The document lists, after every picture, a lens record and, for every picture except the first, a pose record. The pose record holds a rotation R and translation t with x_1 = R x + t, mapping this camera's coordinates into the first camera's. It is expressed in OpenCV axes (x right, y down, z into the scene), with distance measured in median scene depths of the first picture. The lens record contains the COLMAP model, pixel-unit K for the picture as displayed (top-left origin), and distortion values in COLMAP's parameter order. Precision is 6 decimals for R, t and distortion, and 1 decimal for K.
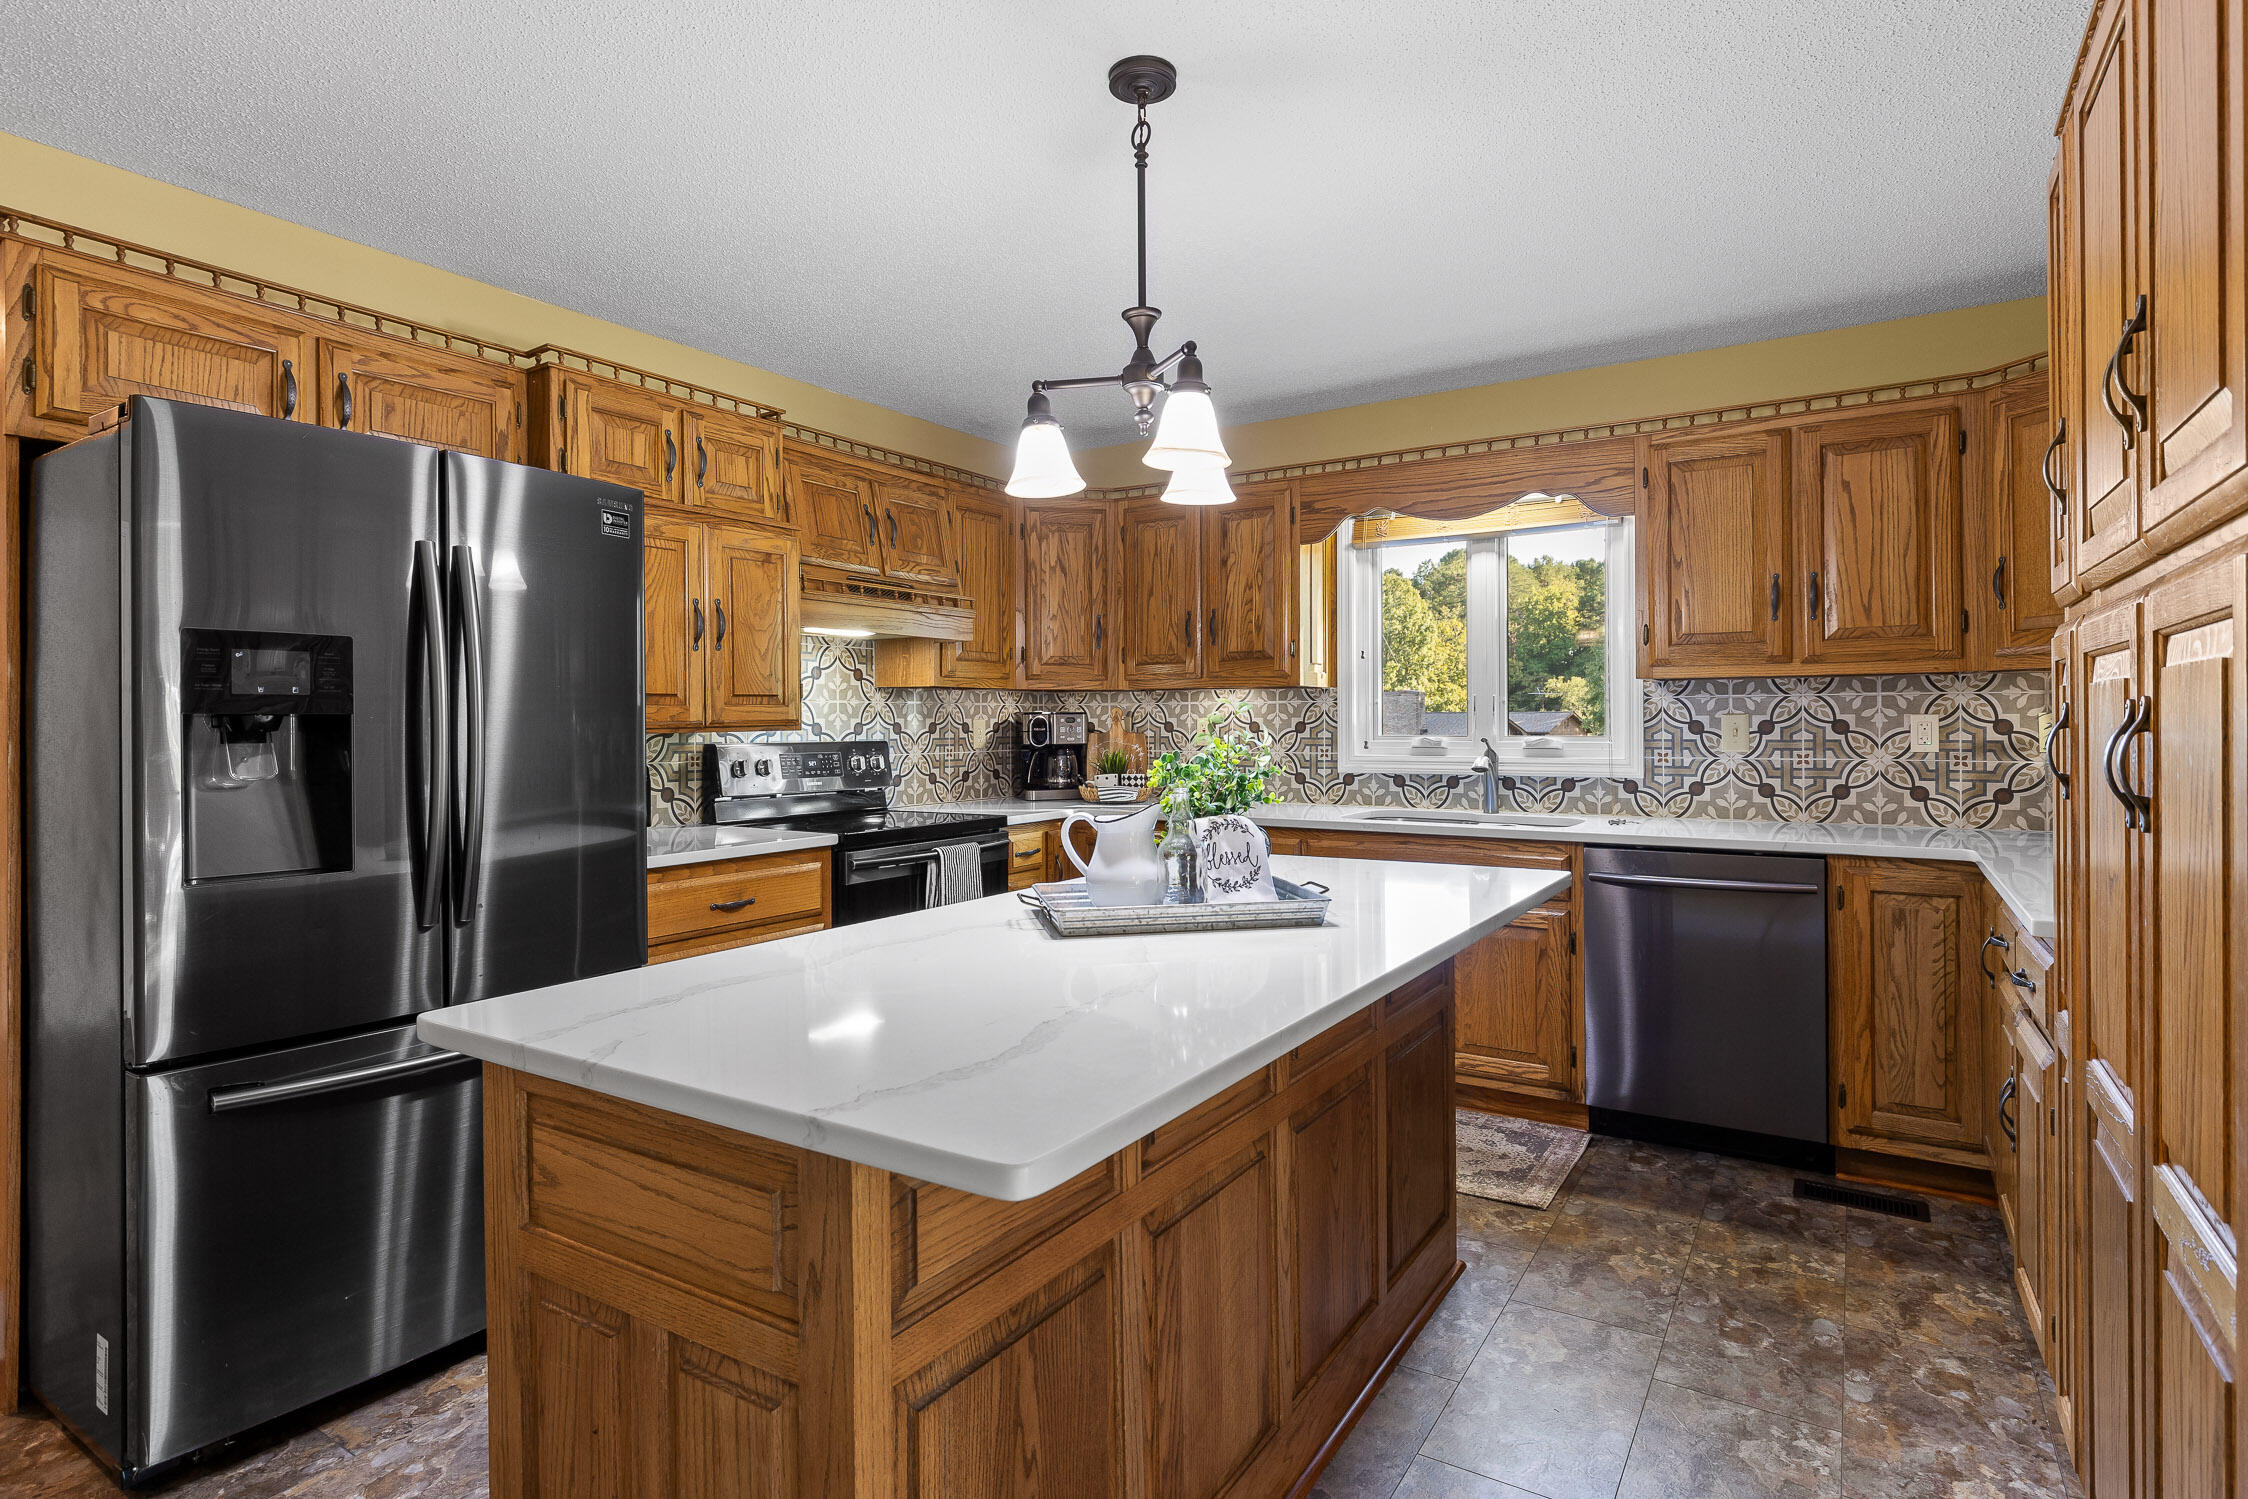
lens RADIAL K [[1158.0, 0, 1111.5], [0, 1158.0, 723.6], [0, 0, 1]] dist [0.000802, -0.000289]
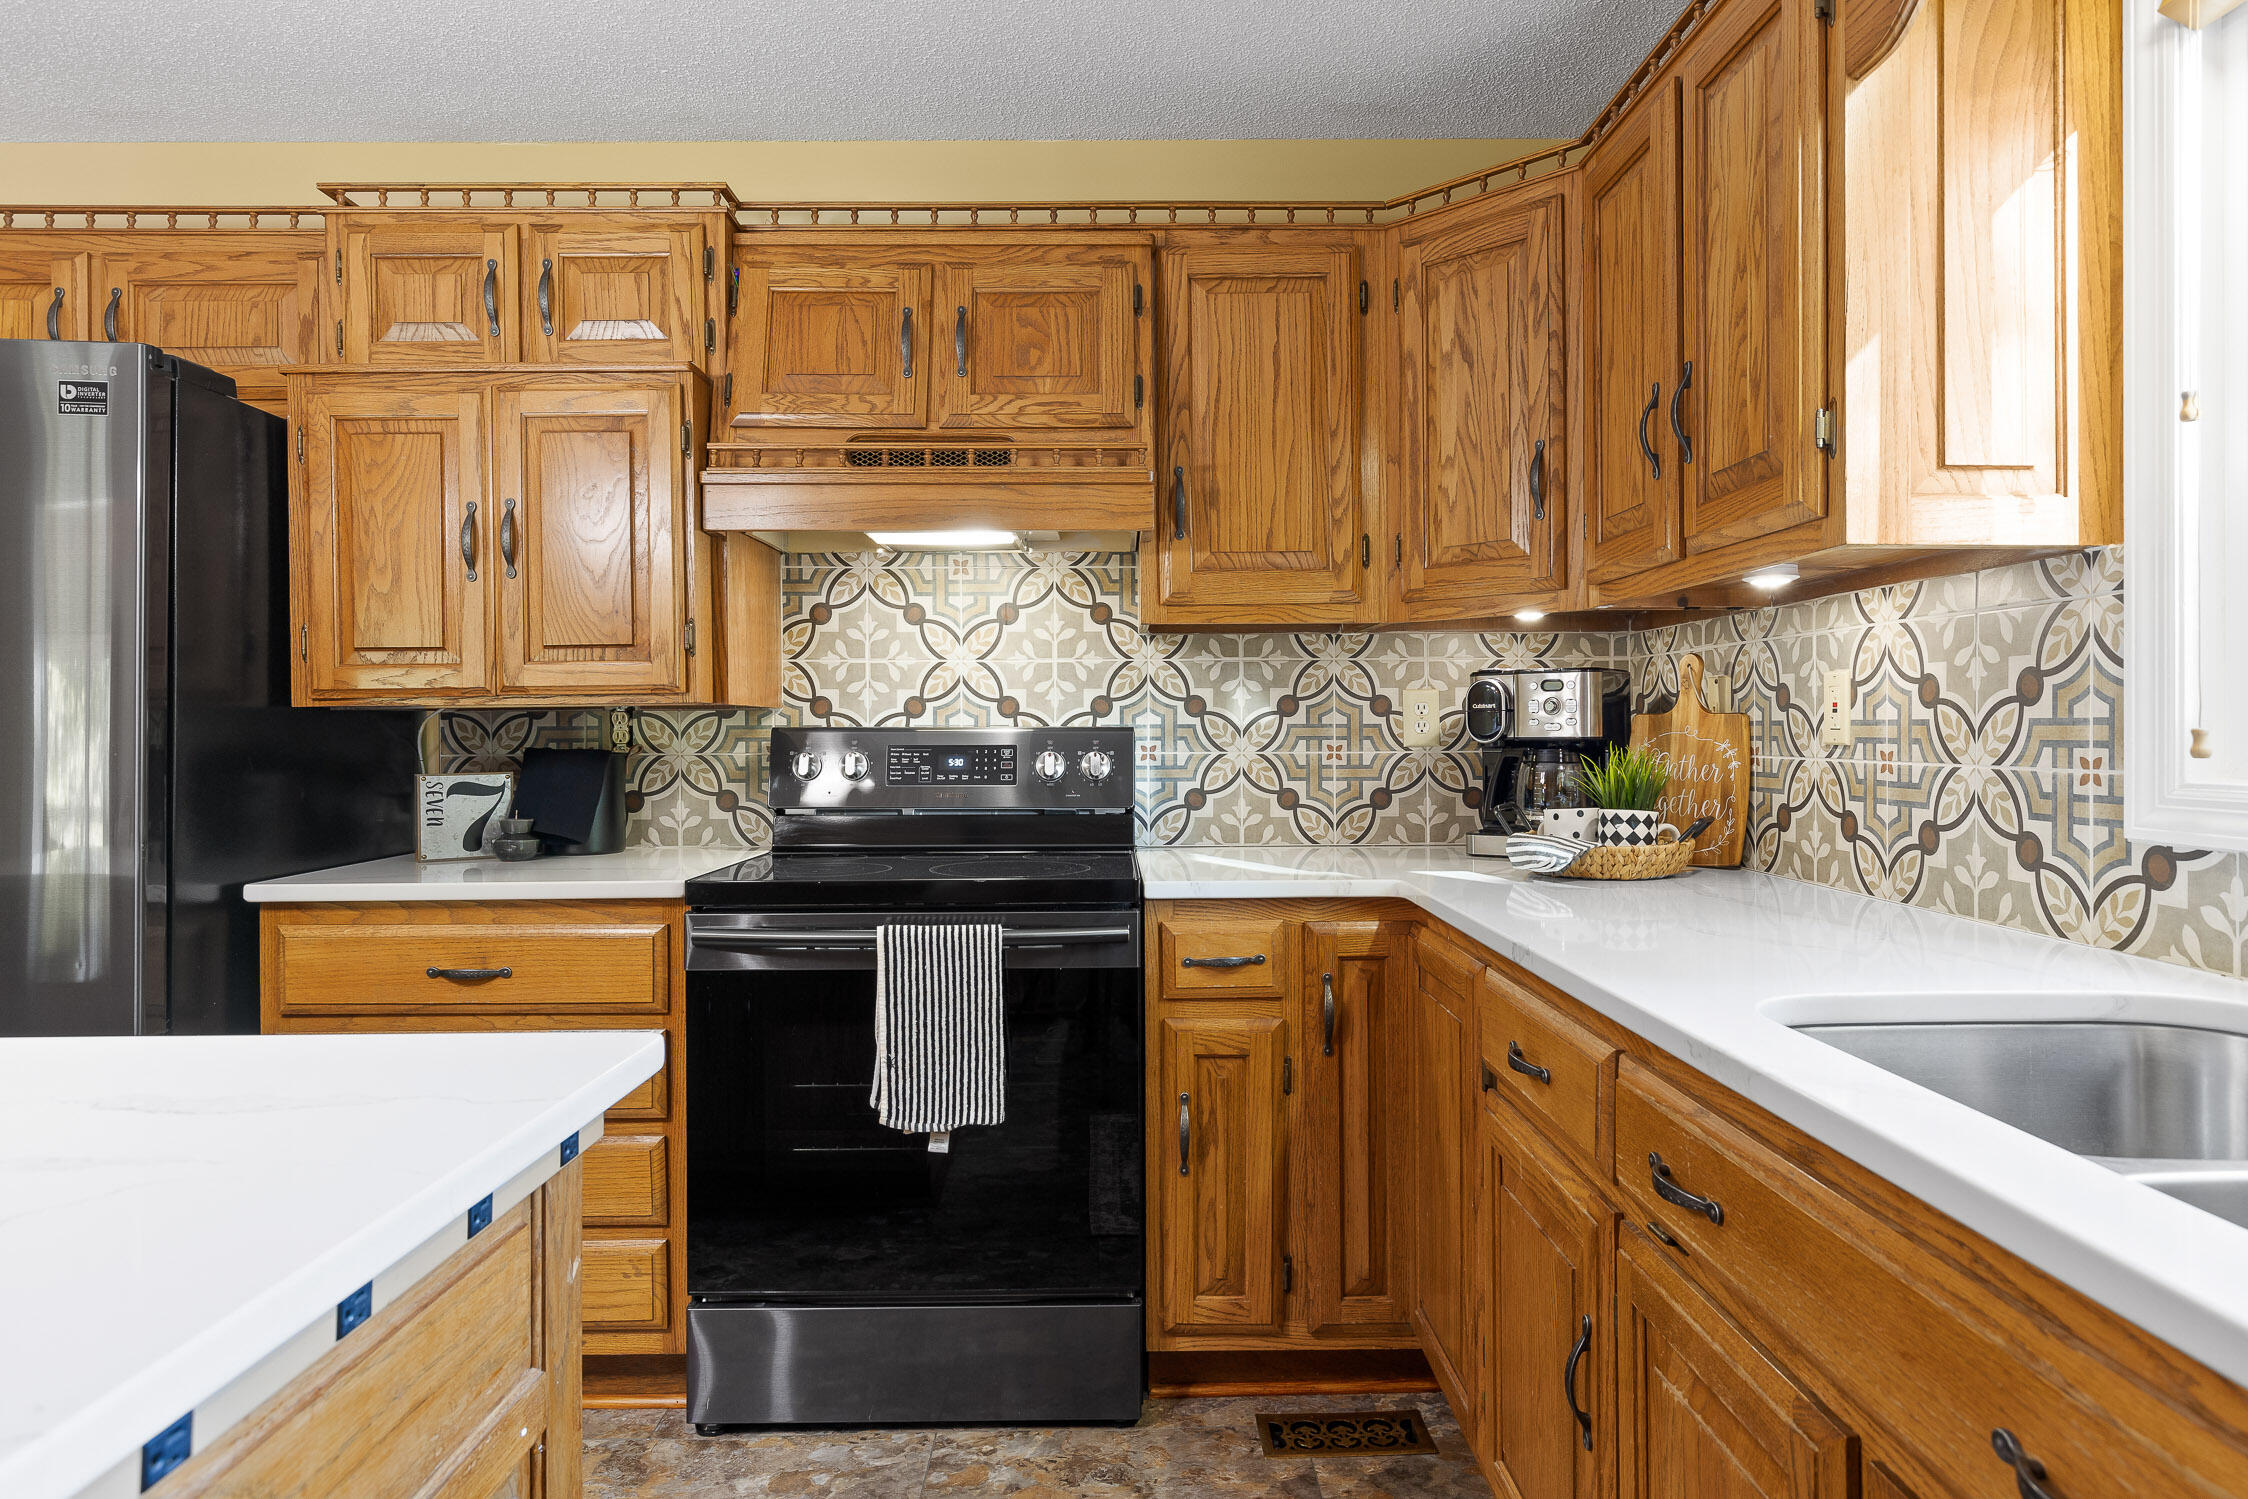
lens RADIAL K [[1334.7, 0, 1124.8], [0, 1334.7, 726.9], [0, 0, 1]] dist [0.001607, 0.001069]
pose [[0.554513, -0.000104, -0.832175, 0.376322], [0.000694, 1.000000, 0.000337, 0.015964], [0.832175, -0.000764, 0.554513, 0.694385]]
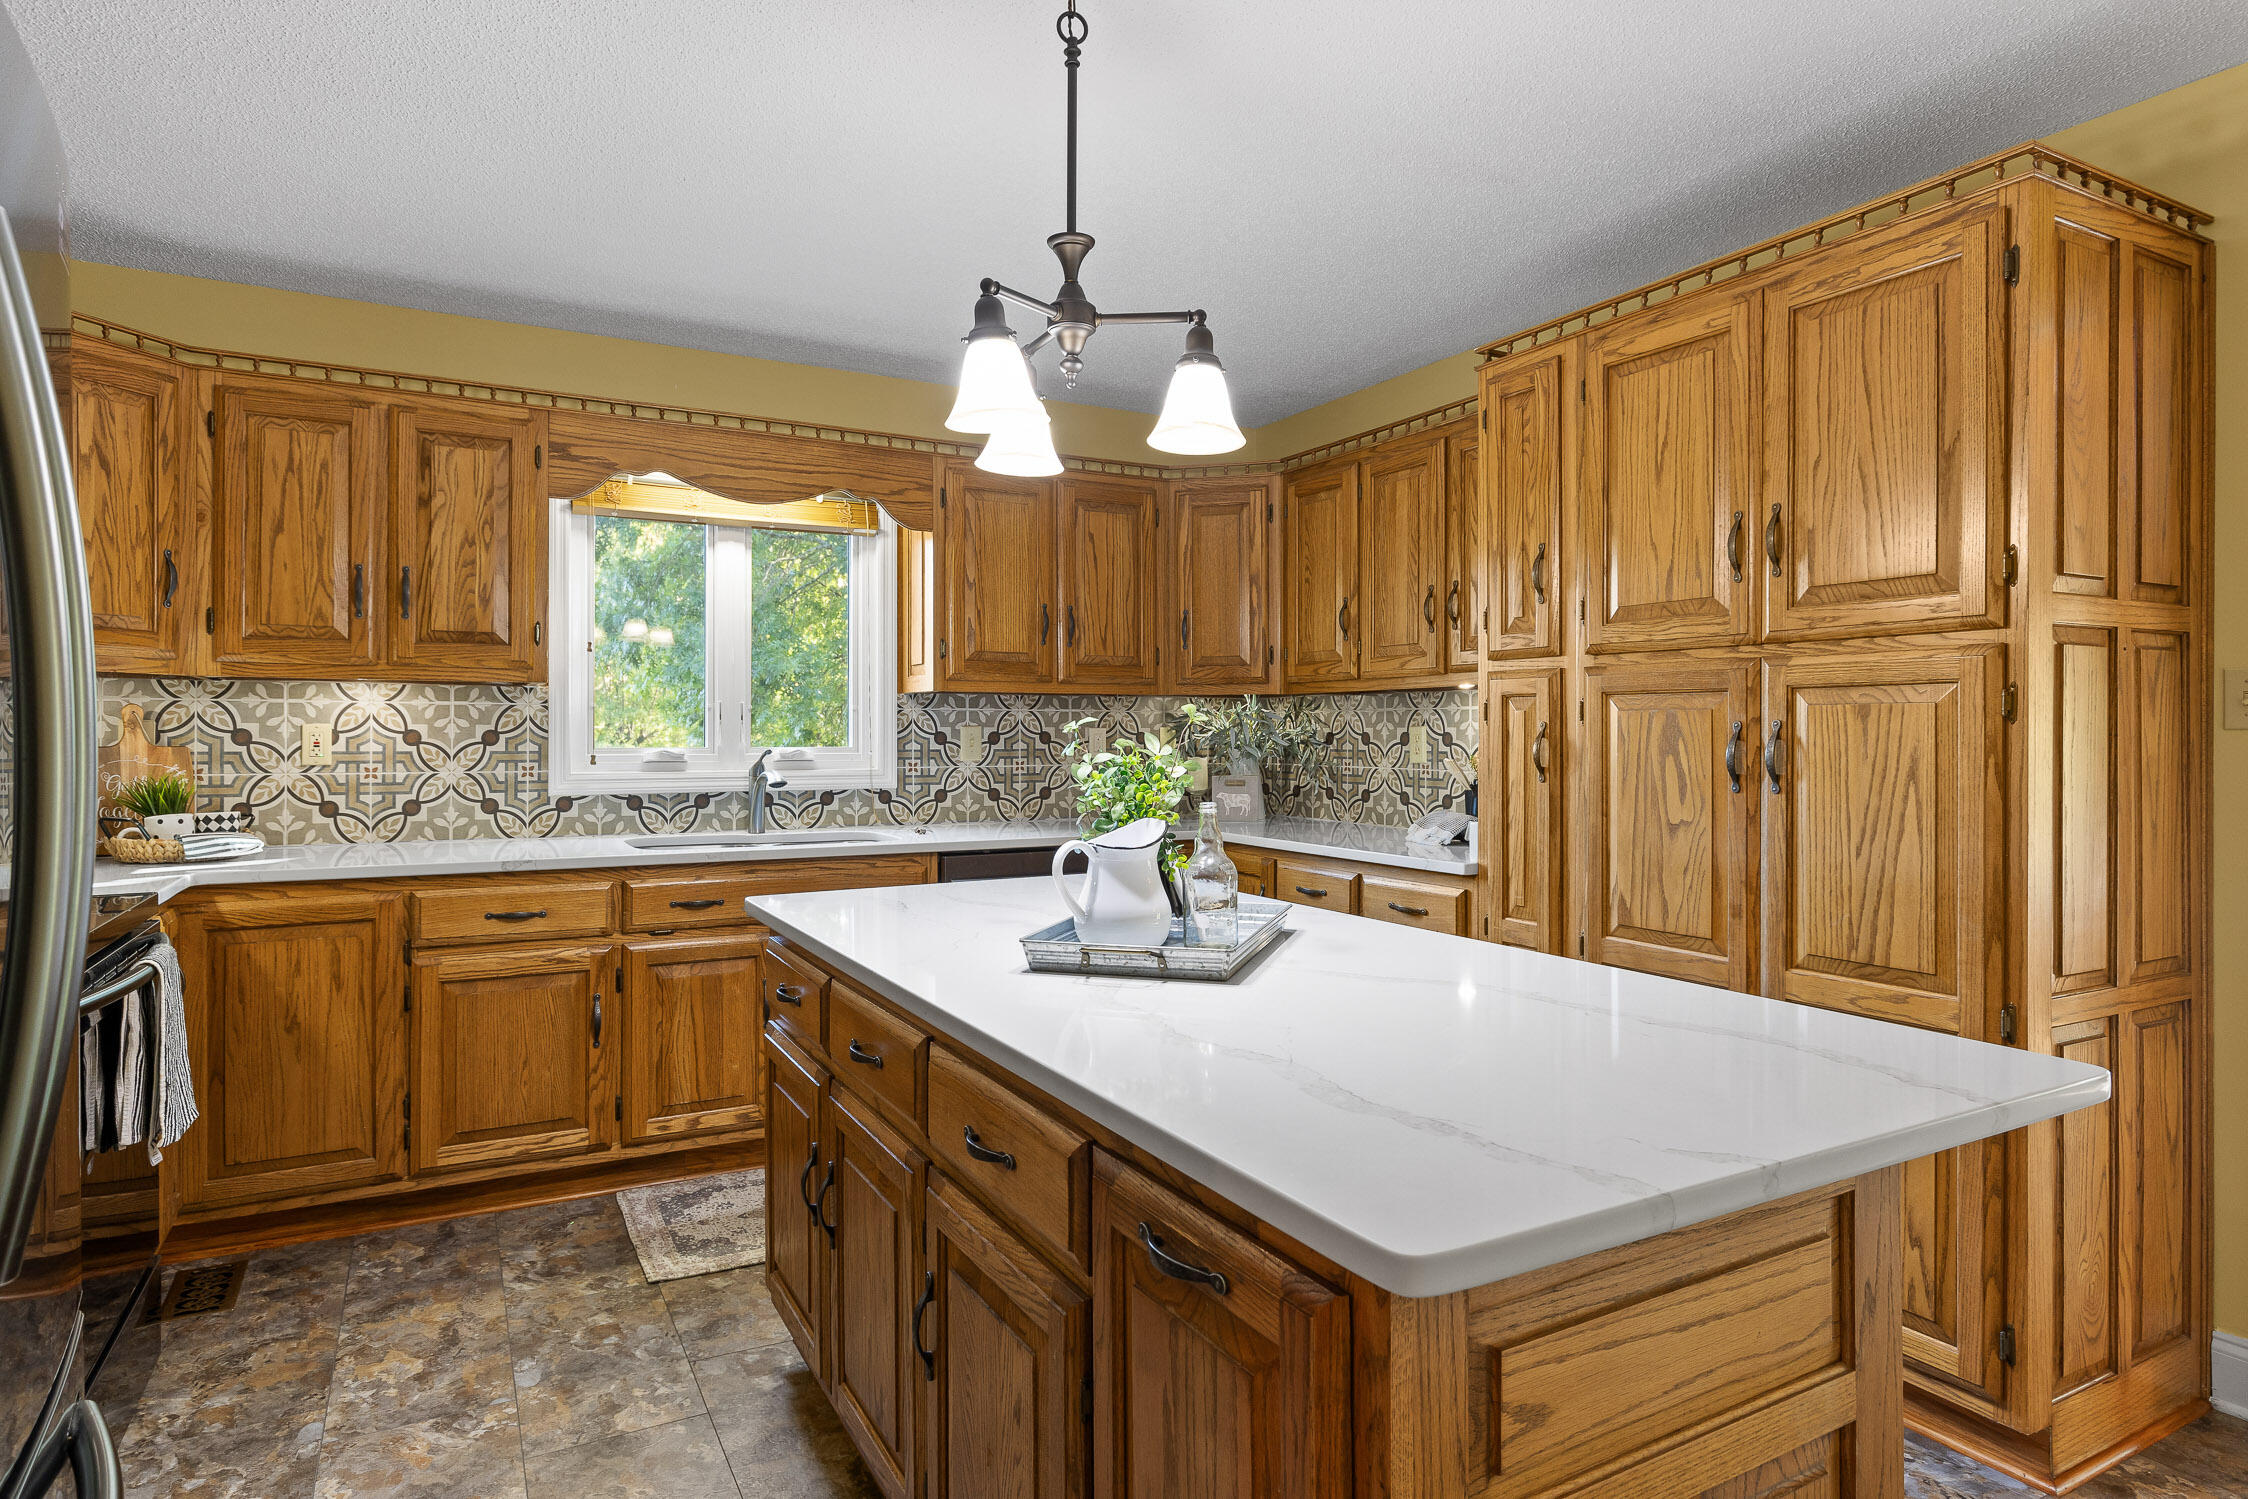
lens RADIAL K [[1252.4, 0, 1121.1], [0, 1252.4, 734.2], [0, 0, 1]] dist [0.003070, -0.001300]
pose [[0.471981, 0.003900, 0.881600, -0.412098], [-0.003145, 0.999991, -0.002740, 0.002233], [-0.881603, -0.001480, 0.471989, 0.300576]]
